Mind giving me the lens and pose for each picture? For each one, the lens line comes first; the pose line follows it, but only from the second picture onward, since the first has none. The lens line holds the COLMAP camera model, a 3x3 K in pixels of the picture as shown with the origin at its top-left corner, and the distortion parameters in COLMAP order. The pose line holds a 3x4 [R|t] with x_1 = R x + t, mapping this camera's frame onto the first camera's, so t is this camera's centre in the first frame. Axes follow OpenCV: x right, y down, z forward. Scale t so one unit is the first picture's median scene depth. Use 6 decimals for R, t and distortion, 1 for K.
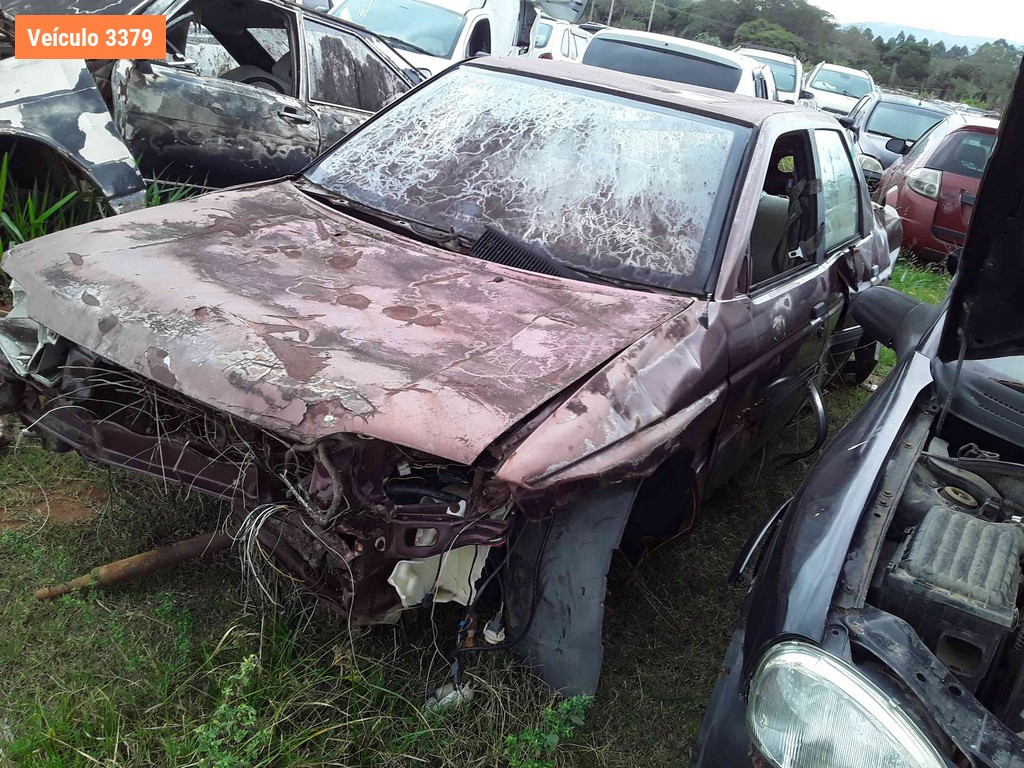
lens RADIAL K [[924.8, 0, 513.6], [0, 924.8, 405.7], [0, 0, 1]] dist [0.095338, -0.193281]
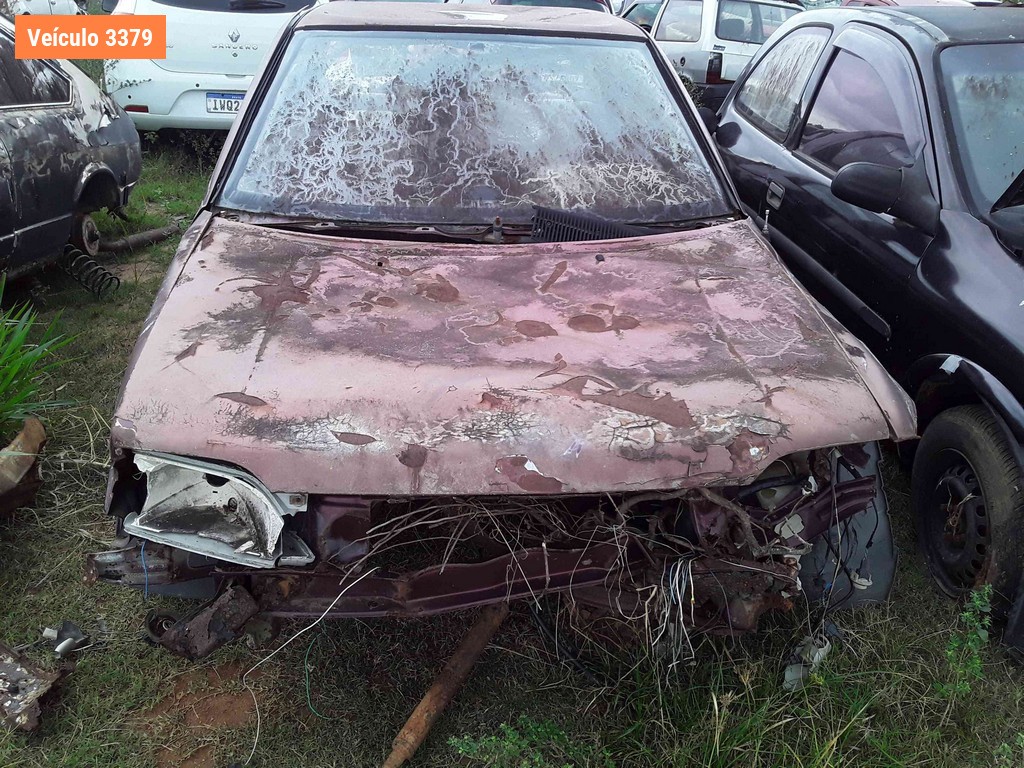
lens RADIAL K [[924.8, 0, 513.6], [0, 924.8, 405.7], [0, 0, 1]] dist [0.095338, -0.193281]
pose [[0.808201, -0.371845, 0.456664, -0.534949], [0.317989, 0.928232, 0.193050, -0.191061], [-0.495675, -0.010809, 0.868441, 0.198069]]
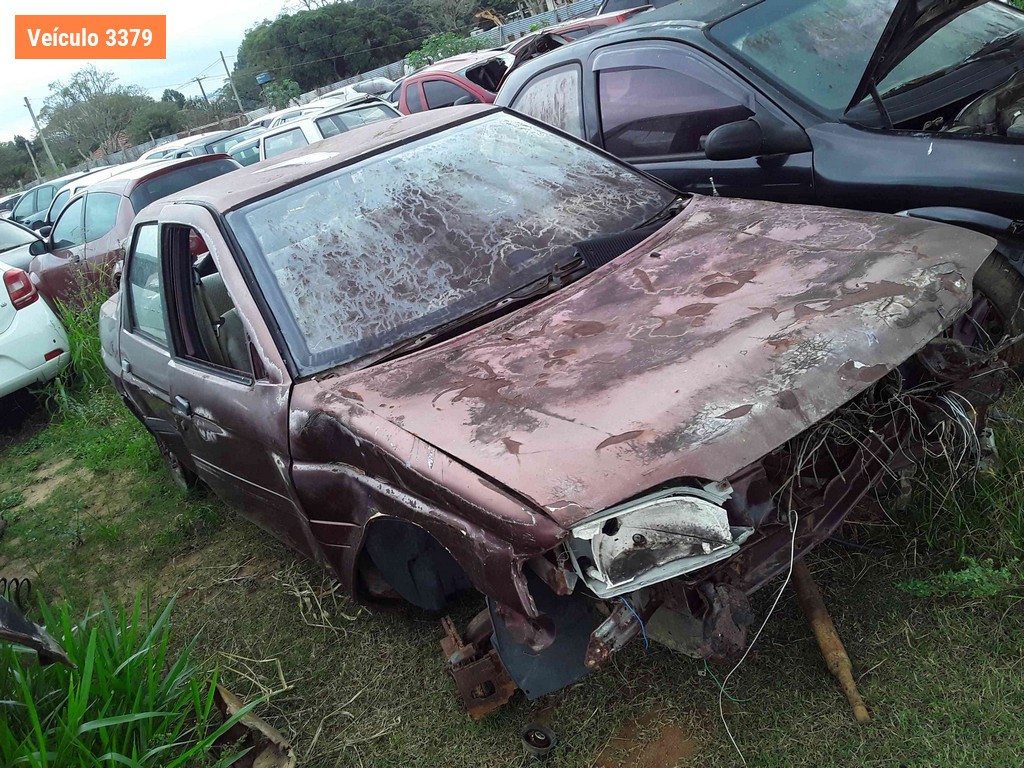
lens RADIAL K [[924.8, 0, 513.6], [0, 924.8, 405.7], [0, 0, 1]] dist [0.095338, -0.193281]
pose [[0.335934, -0.599289, 0.726637, -0.903824], [0.661374, 0.699372, 0.271040, -0.387338], [-0.670621, 0.389527, 0.631297, 0.448996]]
